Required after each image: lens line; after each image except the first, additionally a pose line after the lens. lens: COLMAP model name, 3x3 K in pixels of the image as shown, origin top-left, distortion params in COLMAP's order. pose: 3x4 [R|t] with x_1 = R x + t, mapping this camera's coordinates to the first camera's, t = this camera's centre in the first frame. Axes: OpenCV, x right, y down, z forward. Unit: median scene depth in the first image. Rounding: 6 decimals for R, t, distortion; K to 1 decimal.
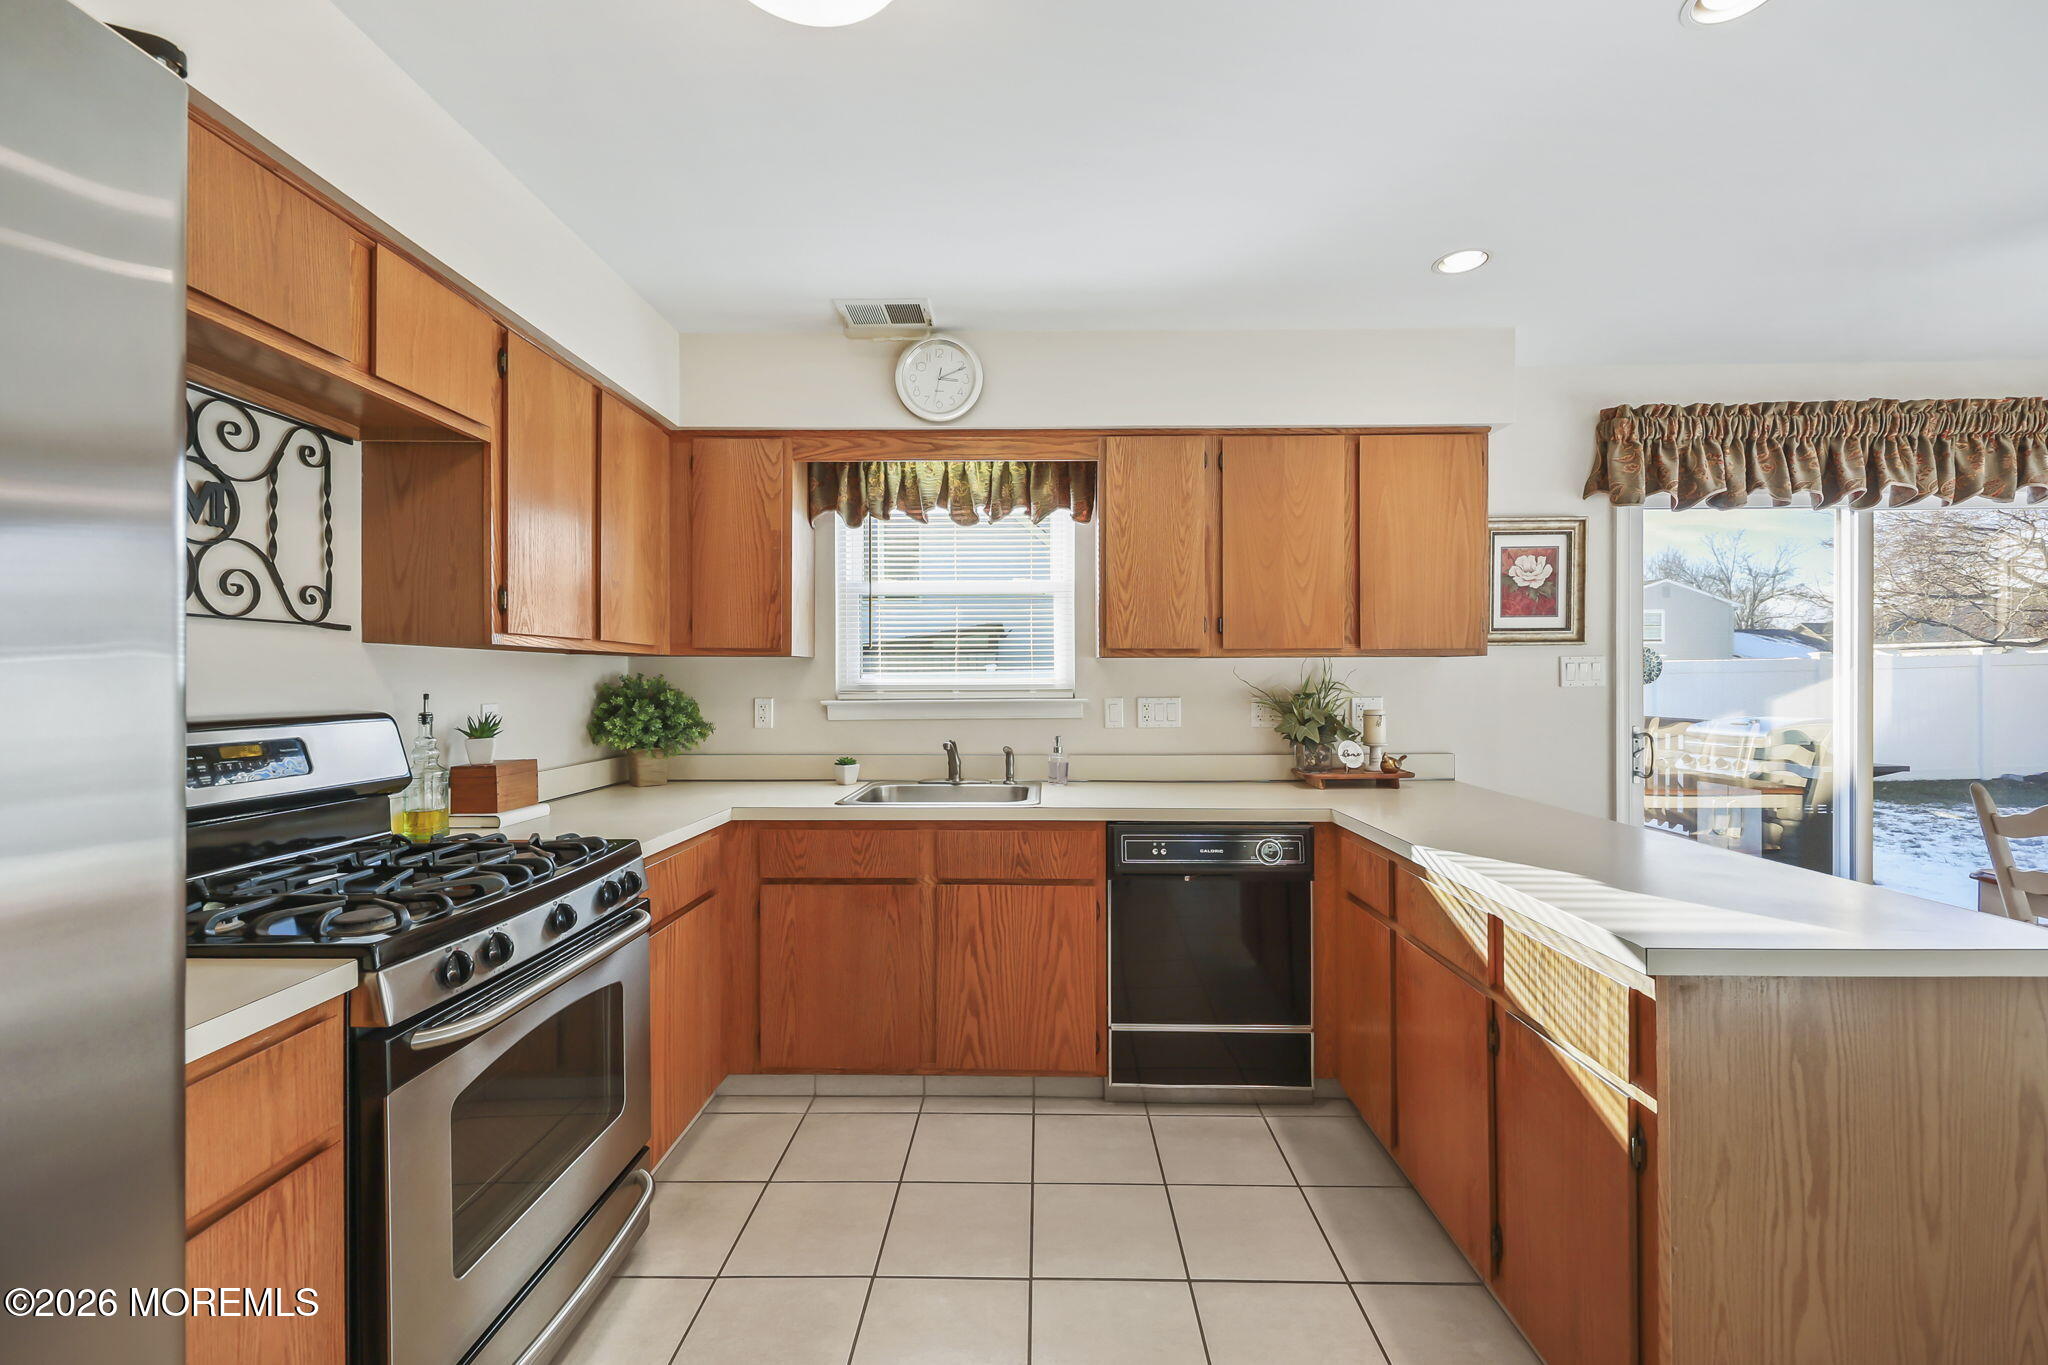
lens RADIAL K [[824.2, 0, 1028.8], [0, 824.2, 677.9], [0, 0, 1]] dist [-0.001571, -0.000202]
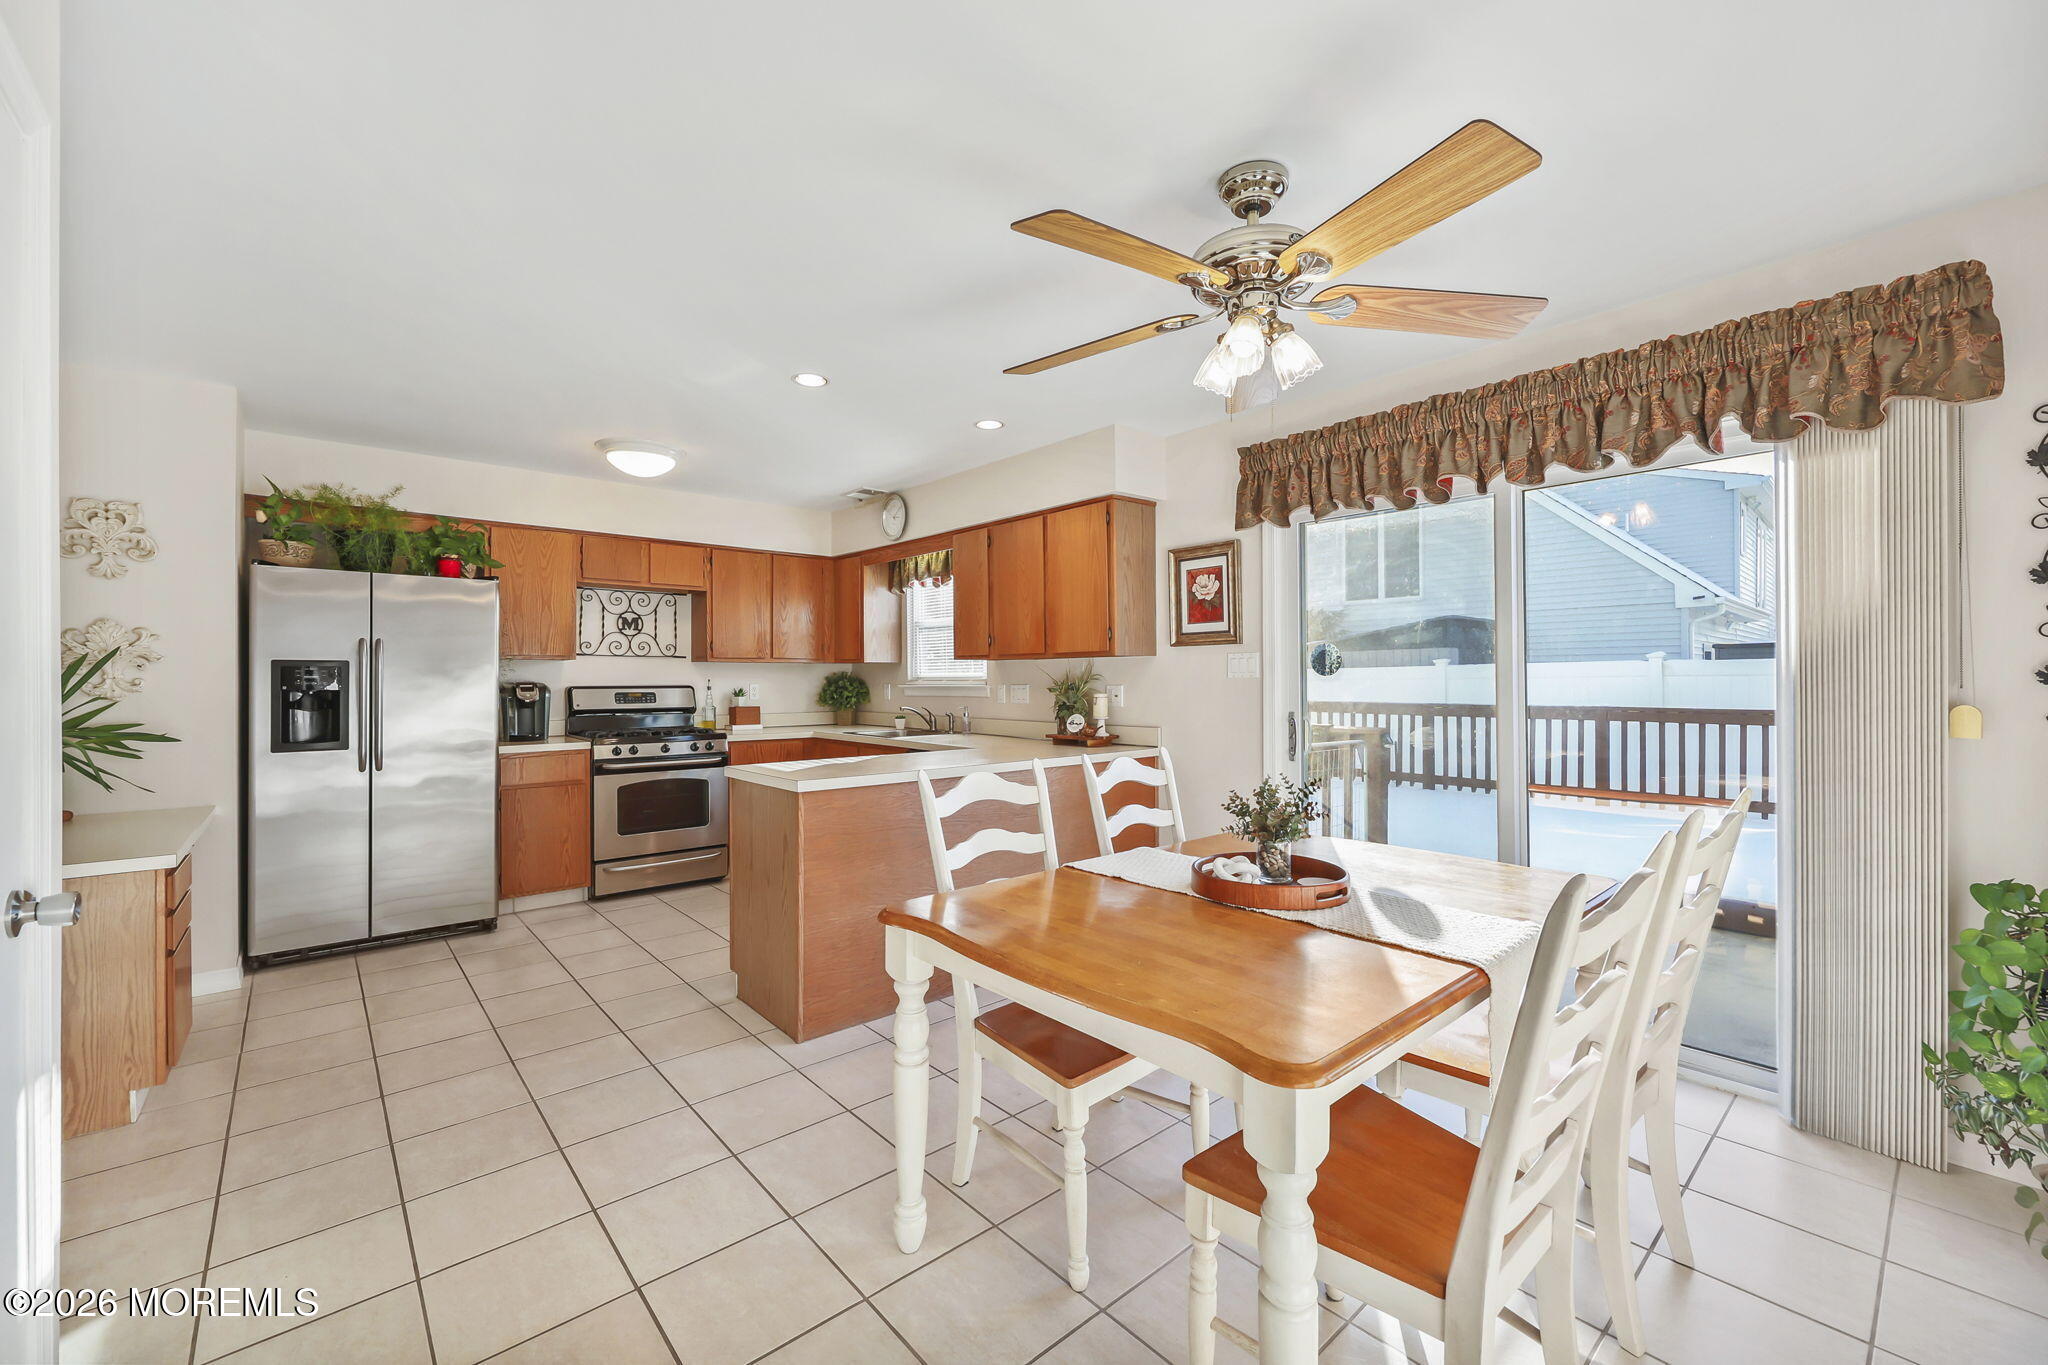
lens RADIAL K [[824.2, 0, 1028.8], [0, 824.2, 677.9], [0, 0, 1]] dist [-0.001571, -0.000202]
pose [[0.667761, -0.000045, -0.744376, 1.374402], [0.001422, 0.999998, 0.001216, 0.008170], [0.744375, -0.001870, 0.667759, -0.046552]]
